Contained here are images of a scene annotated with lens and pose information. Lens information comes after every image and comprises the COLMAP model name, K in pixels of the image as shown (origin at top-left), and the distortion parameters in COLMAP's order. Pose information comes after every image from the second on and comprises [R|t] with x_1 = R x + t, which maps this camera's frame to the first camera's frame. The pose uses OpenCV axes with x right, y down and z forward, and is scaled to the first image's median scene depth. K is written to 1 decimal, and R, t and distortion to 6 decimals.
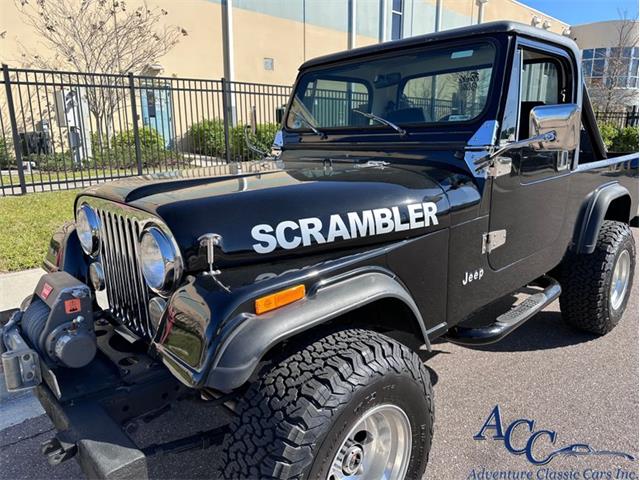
lens RADIAL K [[469.4, 0, 319.4], [0, 469.4, 240.0], [0, 0, 1]] dist [0.008021, 0.001077]
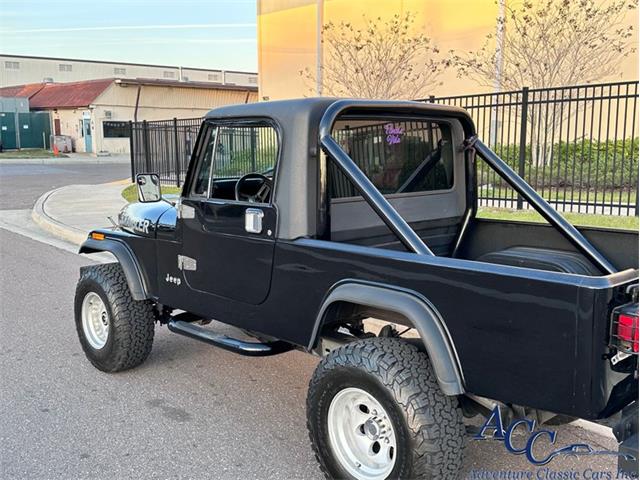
lens RADIAL K [[665.8, 0, 323.4], [0, 665.8, 238.0], [0, 0, 1]] dist [0.190244, -0.339471]
pose [[0.009111, 0.169872, -0.985424, 2.841305], [-0.218385, 0.962014, 0.163818, -0.594222], [0.975820, 0.213709, 0.045862, 1.576752]]
